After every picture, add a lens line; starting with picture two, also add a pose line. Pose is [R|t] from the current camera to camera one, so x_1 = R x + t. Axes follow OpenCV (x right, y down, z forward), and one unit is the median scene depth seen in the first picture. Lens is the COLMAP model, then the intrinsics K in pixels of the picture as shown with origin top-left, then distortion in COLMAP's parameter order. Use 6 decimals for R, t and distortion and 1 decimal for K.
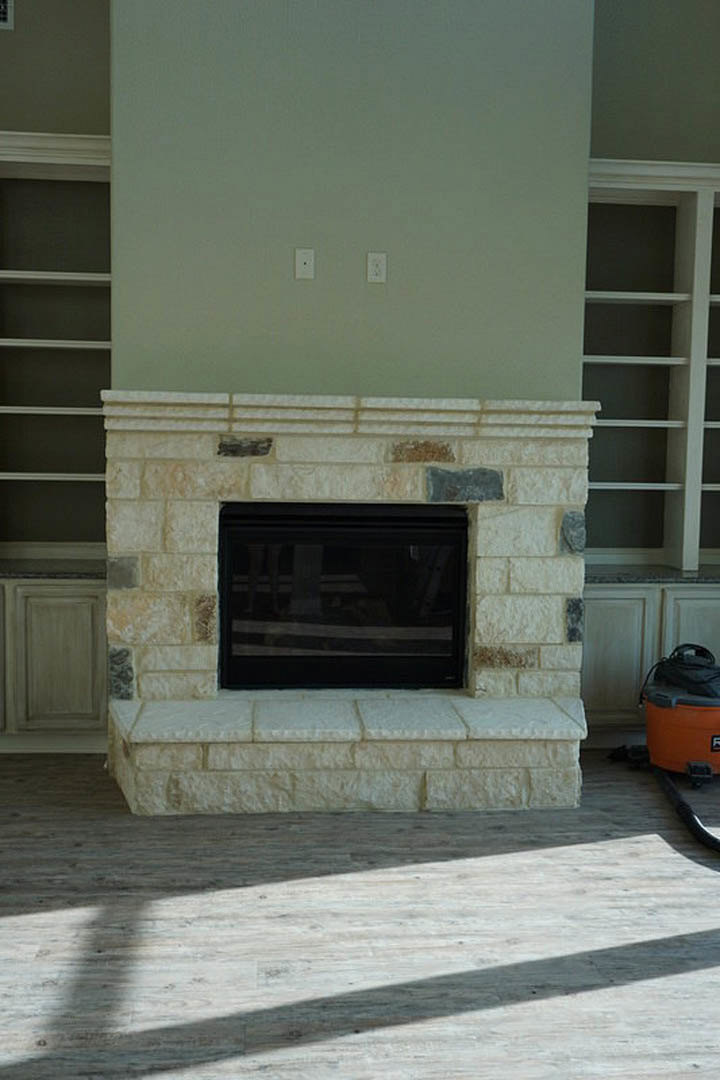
lens RADIAL K [[1025.5, 0, 360.8], [0, 1025.5, 545.8], [0, 0, 1]] dist [-0.002930, -0.002774]
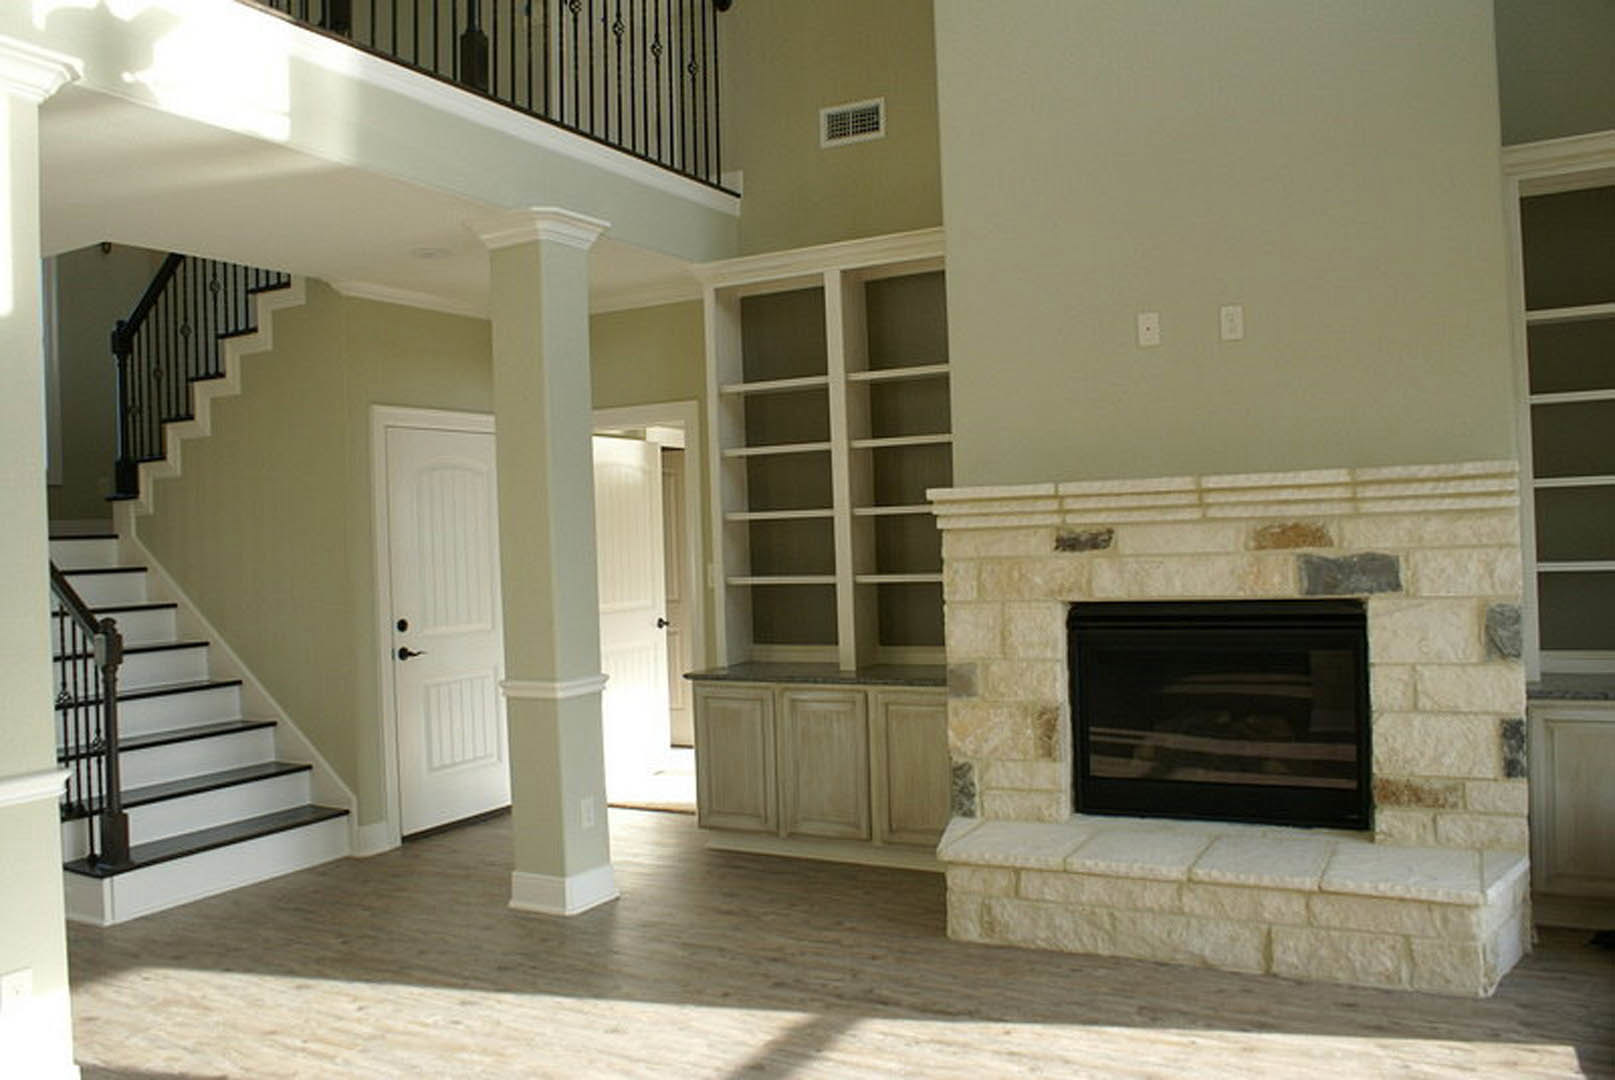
lens RADIAL K [[1276.3, 0, 807.5], [0, 1276.3, 540.0], [0, 0, 1]] dist [-0.155522, 0.153599]
pose [[0.831977, -0.045710, -0.552924, 0.298228], [-0.000268, 0.996567, -0.082788, -0.005316], [0.554810, 0.069026, 0.829109, -0.047081]]
